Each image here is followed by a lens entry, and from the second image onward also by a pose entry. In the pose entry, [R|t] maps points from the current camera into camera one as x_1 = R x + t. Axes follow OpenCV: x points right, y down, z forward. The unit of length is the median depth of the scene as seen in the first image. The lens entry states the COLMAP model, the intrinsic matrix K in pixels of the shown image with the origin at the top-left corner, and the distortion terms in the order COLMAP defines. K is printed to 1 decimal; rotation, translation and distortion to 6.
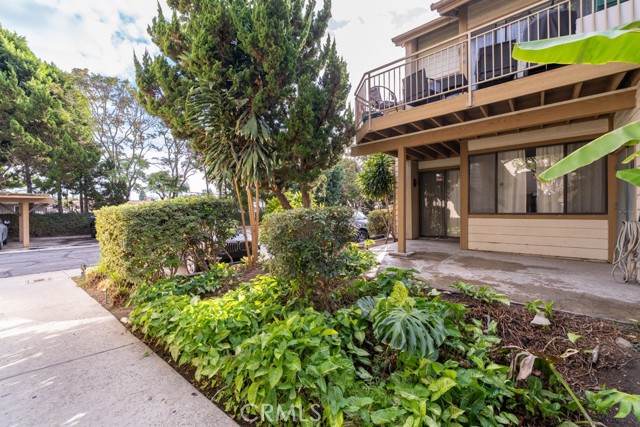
lens RADIAL K [[258.3, 0, 322.3], [0, 258.3, 207.8], [0, 0, 1]] dist [-0.001669, -0.000664]
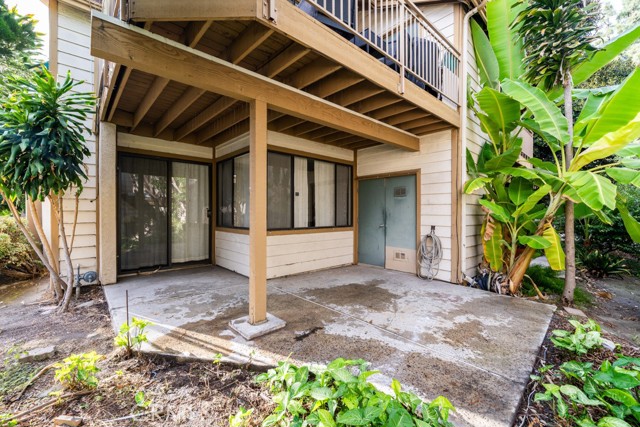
lens RADIAL K [[263.3, 0, 320.0], [0, 263.3, 213.5], [0, 0, 1]] dist [0.000058, -0.000050]
pose [[0.133055, 0.008617, 0.991071, -0.164149], [-0.009379, 0.999928, -0.007434, -0.022412], [-0.991064, -0.008306, 0.133126, 0.841044]]
